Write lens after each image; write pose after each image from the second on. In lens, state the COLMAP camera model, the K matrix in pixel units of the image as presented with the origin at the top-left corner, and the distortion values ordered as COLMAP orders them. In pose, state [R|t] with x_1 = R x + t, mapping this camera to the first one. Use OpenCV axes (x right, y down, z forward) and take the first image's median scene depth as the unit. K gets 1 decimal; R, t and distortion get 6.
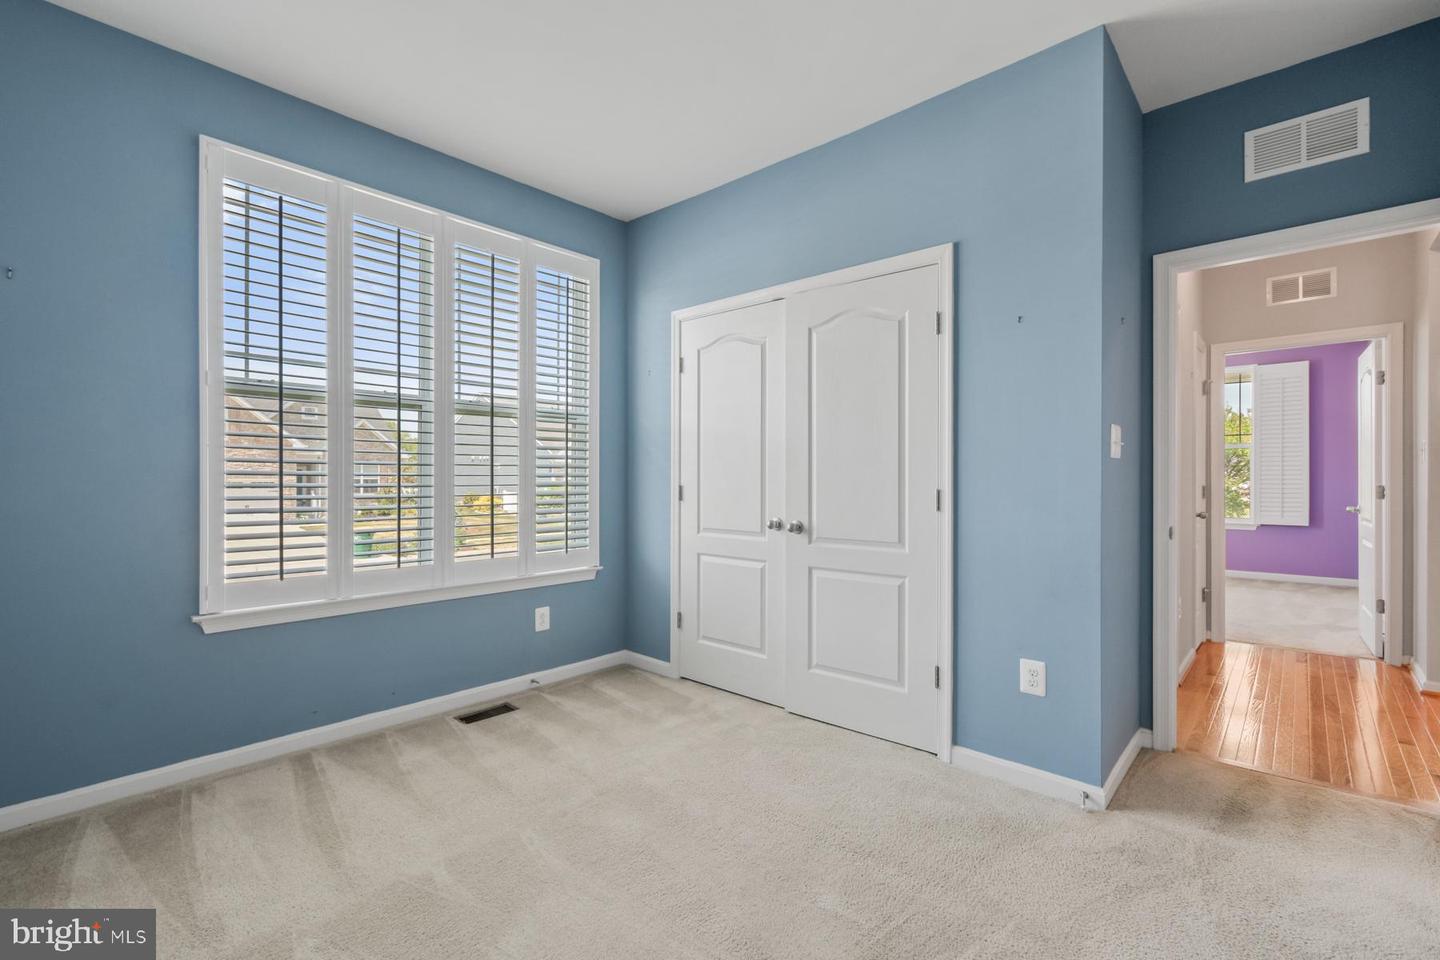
lens RADIAL K [[645.8, 0, 726.3], [0, 645.8, 472.9], [0, 0, 1]] dist [0.001202, -0.000430]
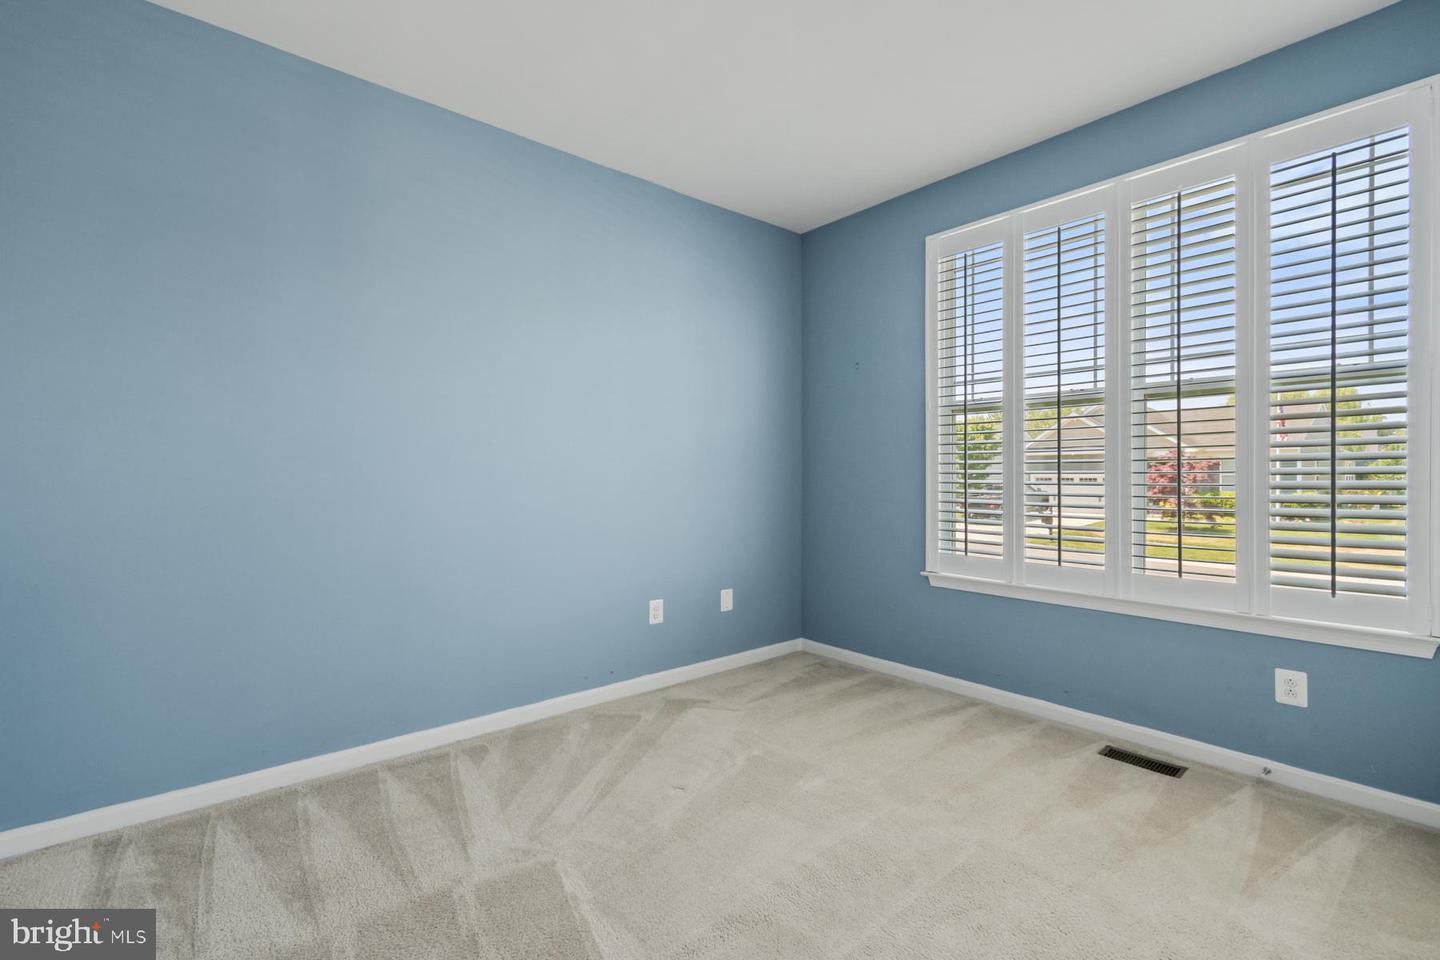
lens RADIAL K [[645.8, 0, 726.3], [0, 645.8, 472.9], [0, 0, 1]] dist [0.001202, -0.000430]
pose [[-0.140312, -0.007236, -0.990081, 0.579485], [0.006042, 0.999948, -0.008164, 0.008426], [0.990089, -0.007127, -0.140261, 0.656512]]
